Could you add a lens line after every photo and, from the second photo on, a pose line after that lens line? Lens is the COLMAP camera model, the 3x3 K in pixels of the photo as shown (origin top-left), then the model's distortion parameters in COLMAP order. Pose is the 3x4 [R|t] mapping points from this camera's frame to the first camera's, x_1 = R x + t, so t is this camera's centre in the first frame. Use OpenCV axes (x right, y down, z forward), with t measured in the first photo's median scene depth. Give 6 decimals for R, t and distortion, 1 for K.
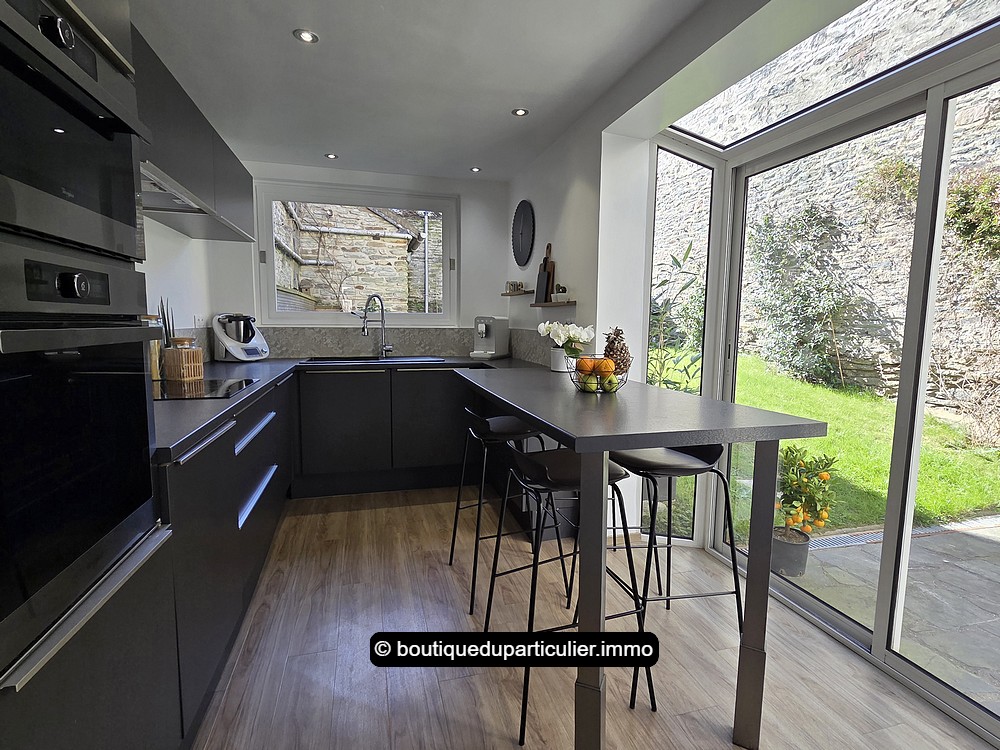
lens RADIAL K [[490.9, 0, 500.0], [0, 490.9, 375.0], [0, 0, 1]] dist [0.002130, 0.000179]
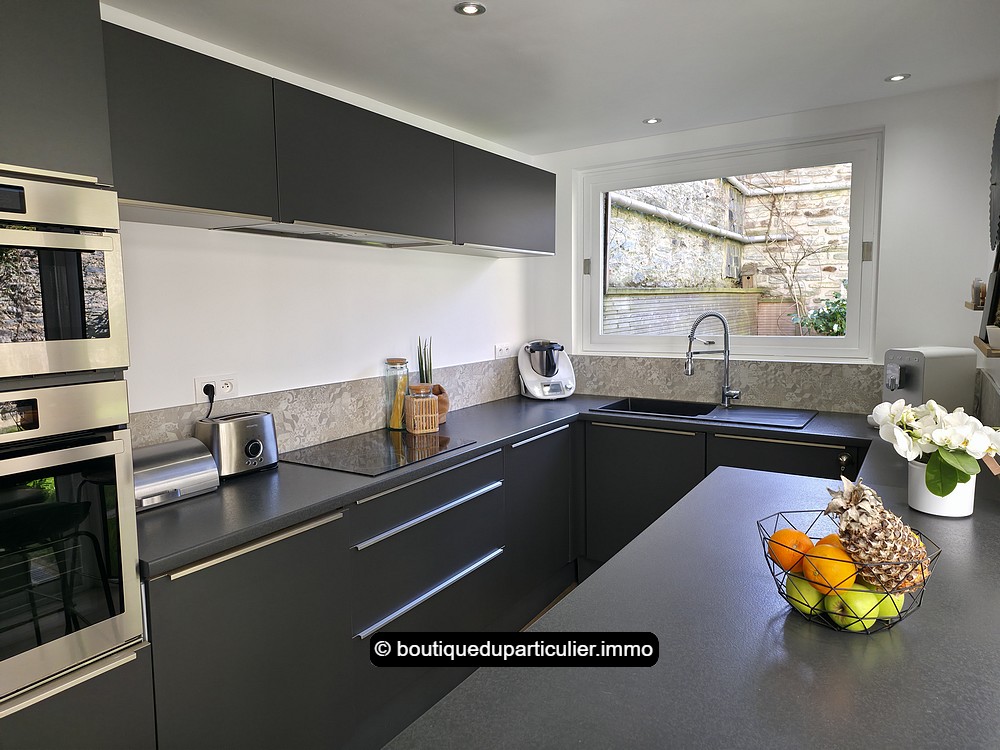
lens RADIAL K [[649.8, 0, 497.1], [0, 649.8, 369.5], [0, 0, 1]] dist [0.036191, -0.002895]
pose [[0.660397, 0.057382, -0.748721, 0.090913], [-0.060749, 0.997890, 0.022896, -0.037611], [0.748456, 0.030364, 0.662489, 0.085196]]
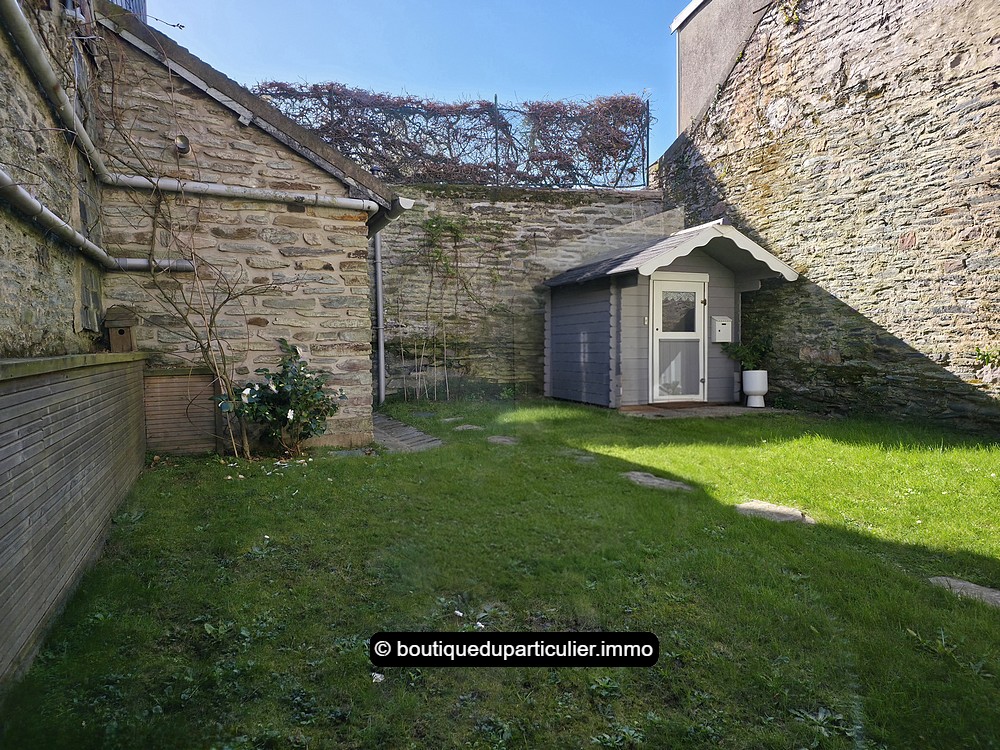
lens RADIAL K [[649.8, 0, 497.1], [0, 649.8, 369.5], [0, 0, 1]] dist [0.036191, -0.002895]
pose [[0.990205, -0.032997, 0.135668, -0.163335], [0.042576, 0.996755, -0.068319, -0.092607], [-0.132973, 0.073426, 0.988396, 0.428886]]
